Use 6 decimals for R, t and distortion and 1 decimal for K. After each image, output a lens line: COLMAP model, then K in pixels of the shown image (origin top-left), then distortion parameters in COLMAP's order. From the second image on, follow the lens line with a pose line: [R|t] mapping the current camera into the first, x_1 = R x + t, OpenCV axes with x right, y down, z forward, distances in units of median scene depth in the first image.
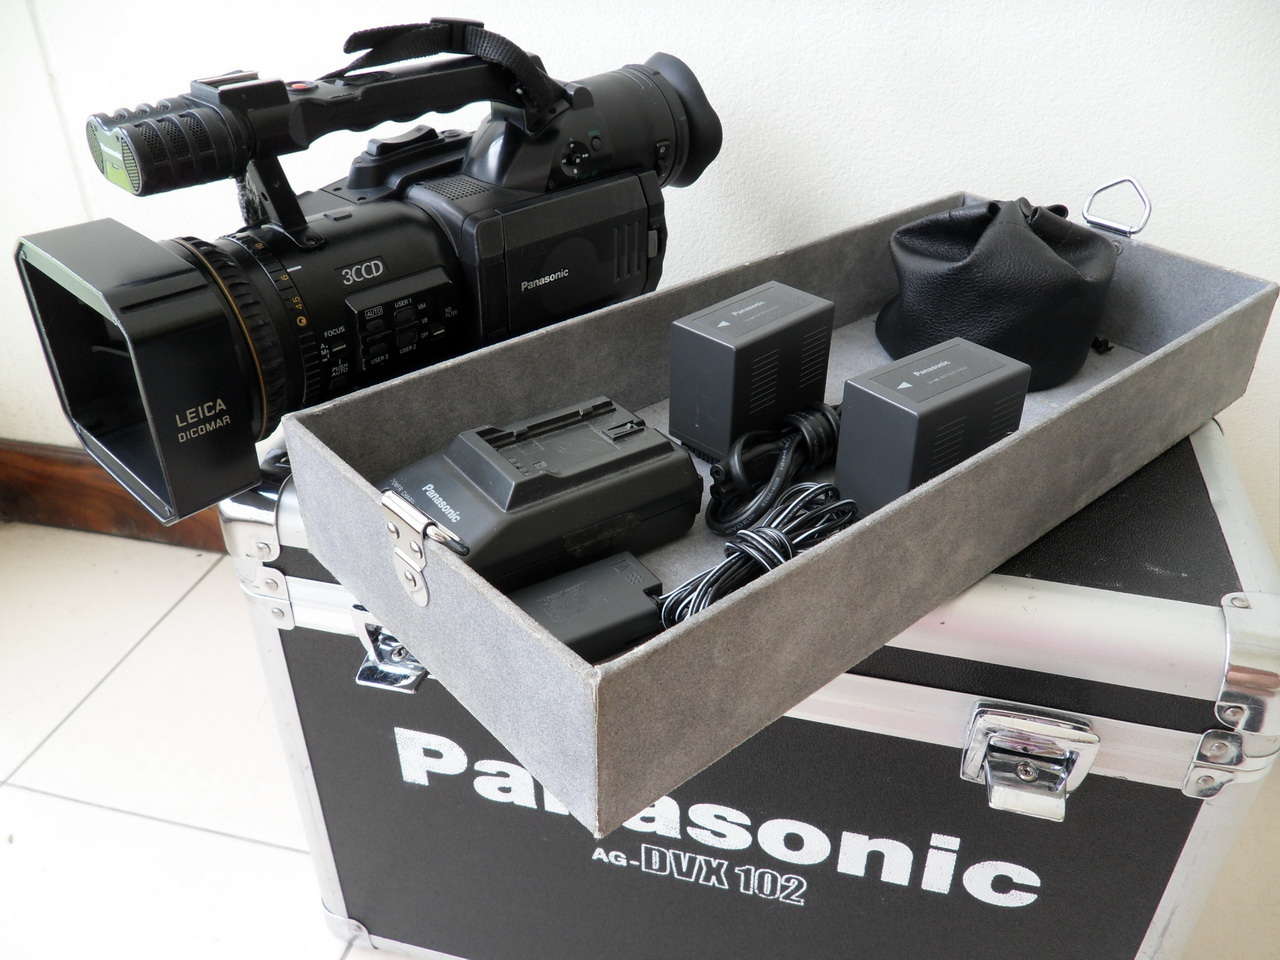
lens RADIAL K [[1040.8, 0, 640.3], [0, 1040.8, 460.3], [0, 0, 1]] dist [0.007427, -0.051328]
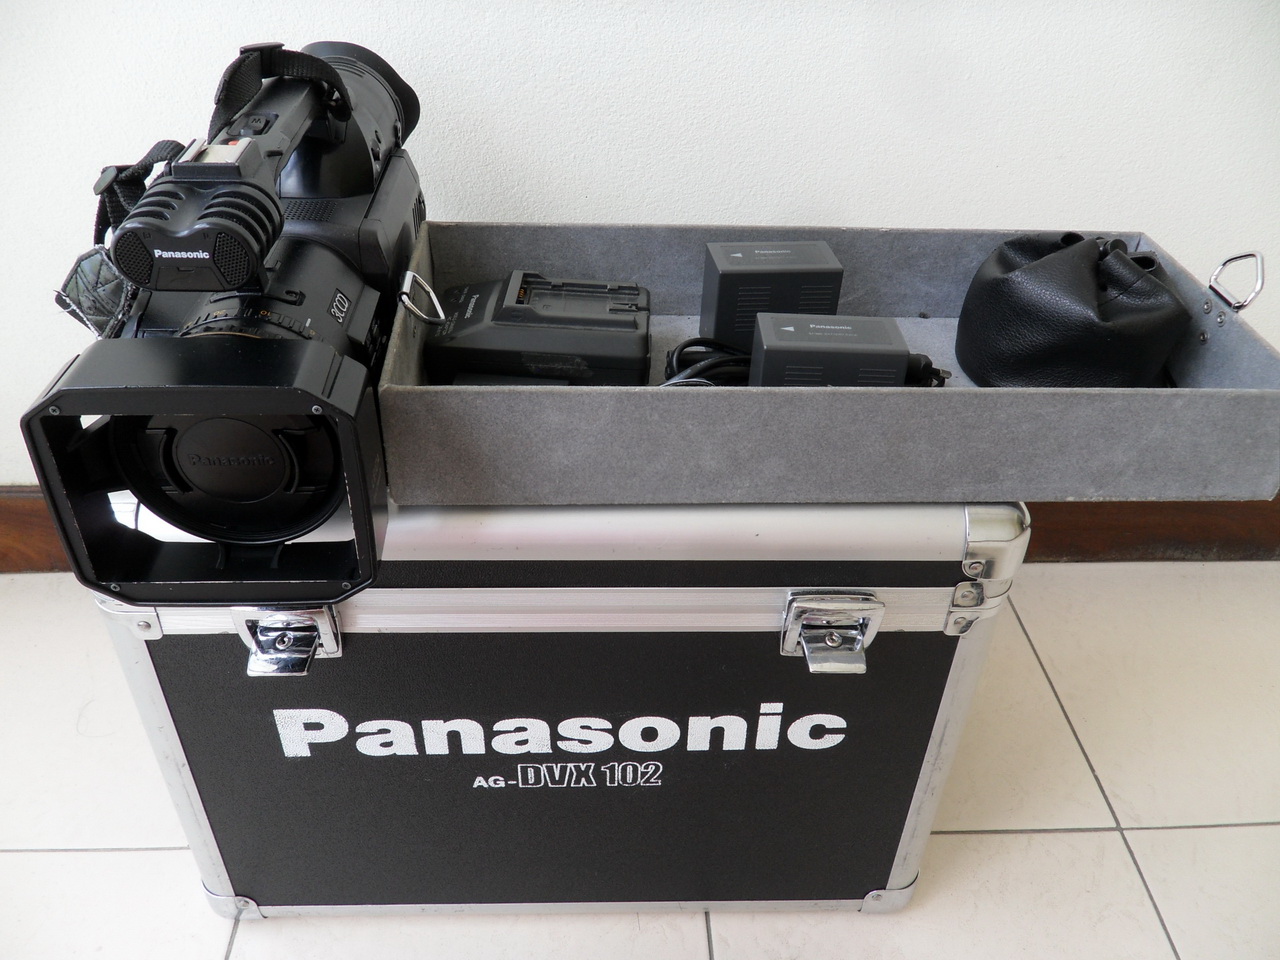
lens RADIAL K [[1040.8, 0, 640.3], [0, 1040.8, 460.3], [0, 0, 1]] dist [0.007427, -0.051328]
pose [[0.958062, -0.144161, 0.247658, -0.107574], [0.125643, 0.988066, 0.089103, -0.046533], [-0.257548, -0.054250, 0.964742, -0.119017]]
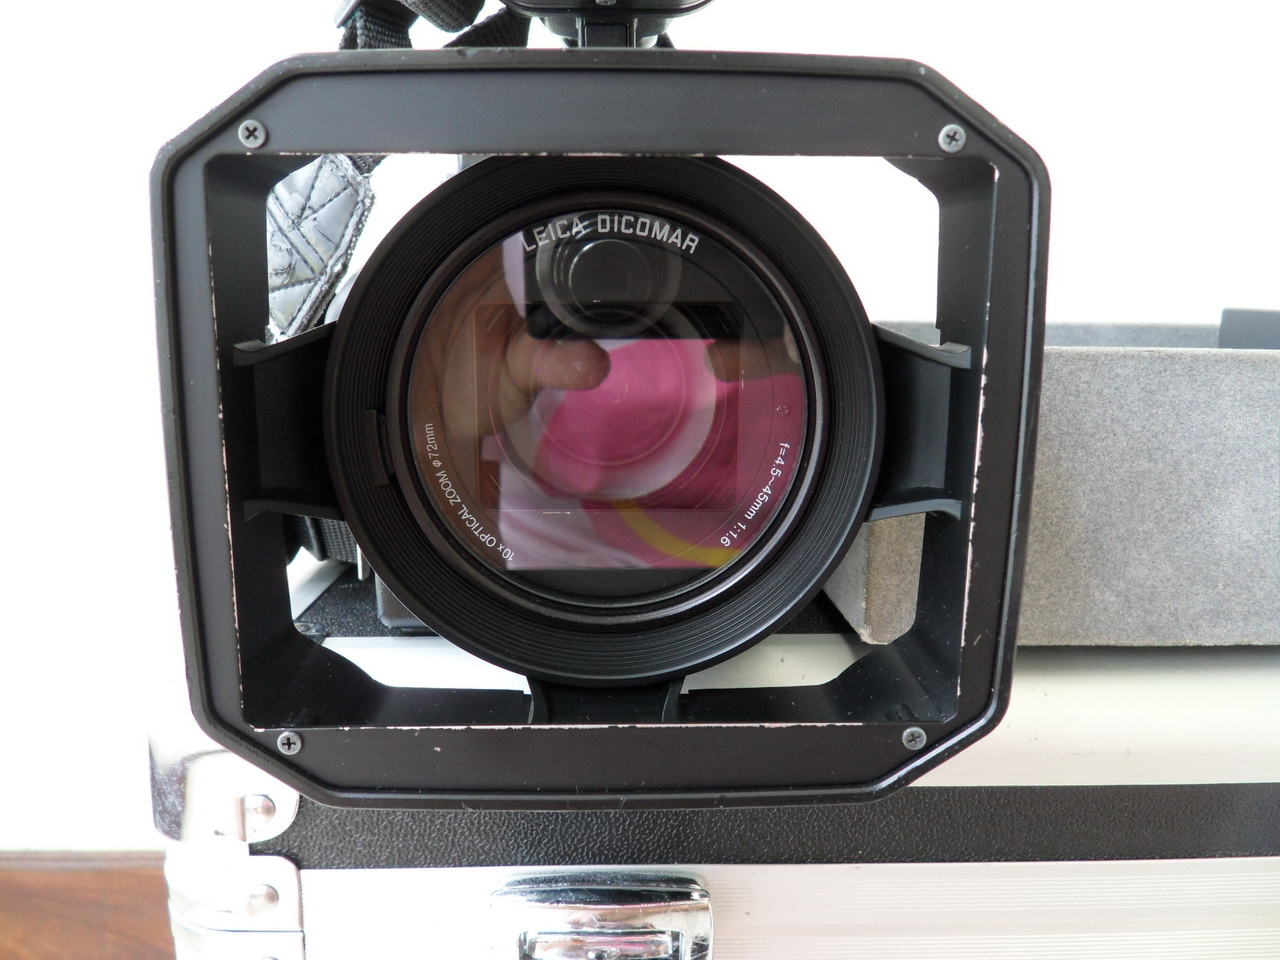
lens RADIAL K [[1040.8, 0, 640.3], [0, 1040.8, 460.3], [0, 0, 1]] dist [0.007427, -0.051328]
pose [[0.967279, -0.052130, 0.248302, -0.335365], [0.137381, 0.930393, -0.339846, 0.154634], [-0.213302, 0.362838, 0.907111, 0.601143]]
